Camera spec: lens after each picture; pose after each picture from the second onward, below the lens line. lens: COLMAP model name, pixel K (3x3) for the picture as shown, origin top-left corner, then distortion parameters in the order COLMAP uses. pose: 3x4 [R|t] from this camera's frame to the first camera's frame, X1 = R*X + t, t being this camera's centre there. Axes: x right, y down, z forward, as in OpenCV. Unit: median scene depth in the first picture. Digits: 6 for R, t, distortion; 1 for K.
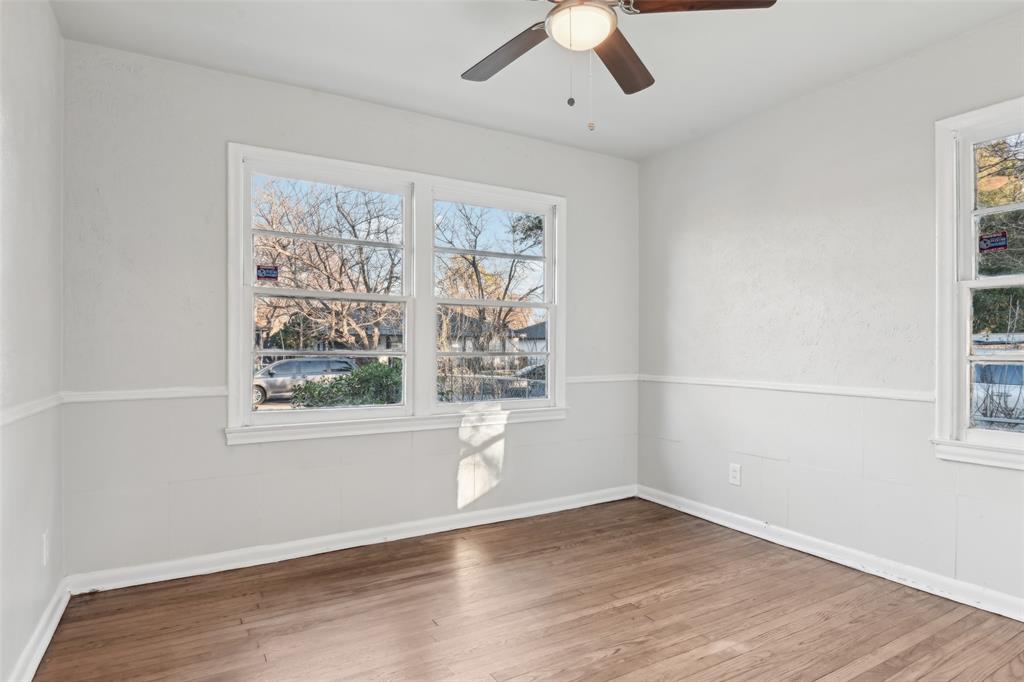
lens RADIAL K [[559.2, 0, 514.7], [0, 559.2, 349.9], [0, 0, 1]] dist [-0.024369, -0.007621]
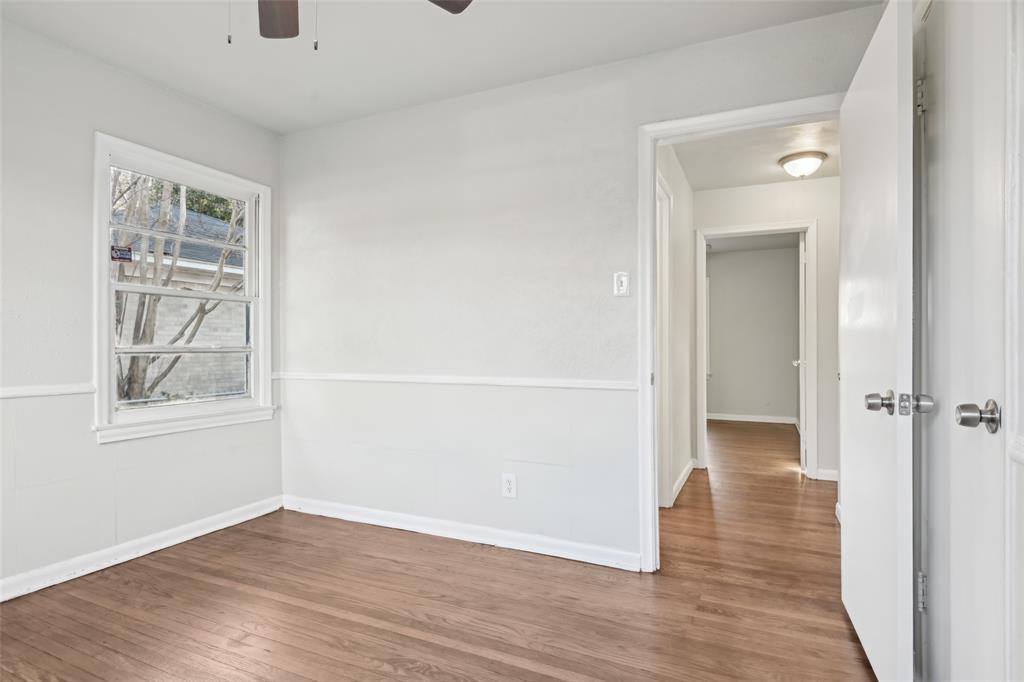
lens RADIAL K [[559.2, 0, 506.5], [0, 559.2, 344.8], [0, 0, 1]] dist [-0.024369, -0.007621]
pose [[-0.575176, -0.000802, 0.818029, -0.592766], [-0.002519, 0.999997, -0.000791, 0.001212], [-0.818026, -0.002515, -0.575176, 0.988005]]
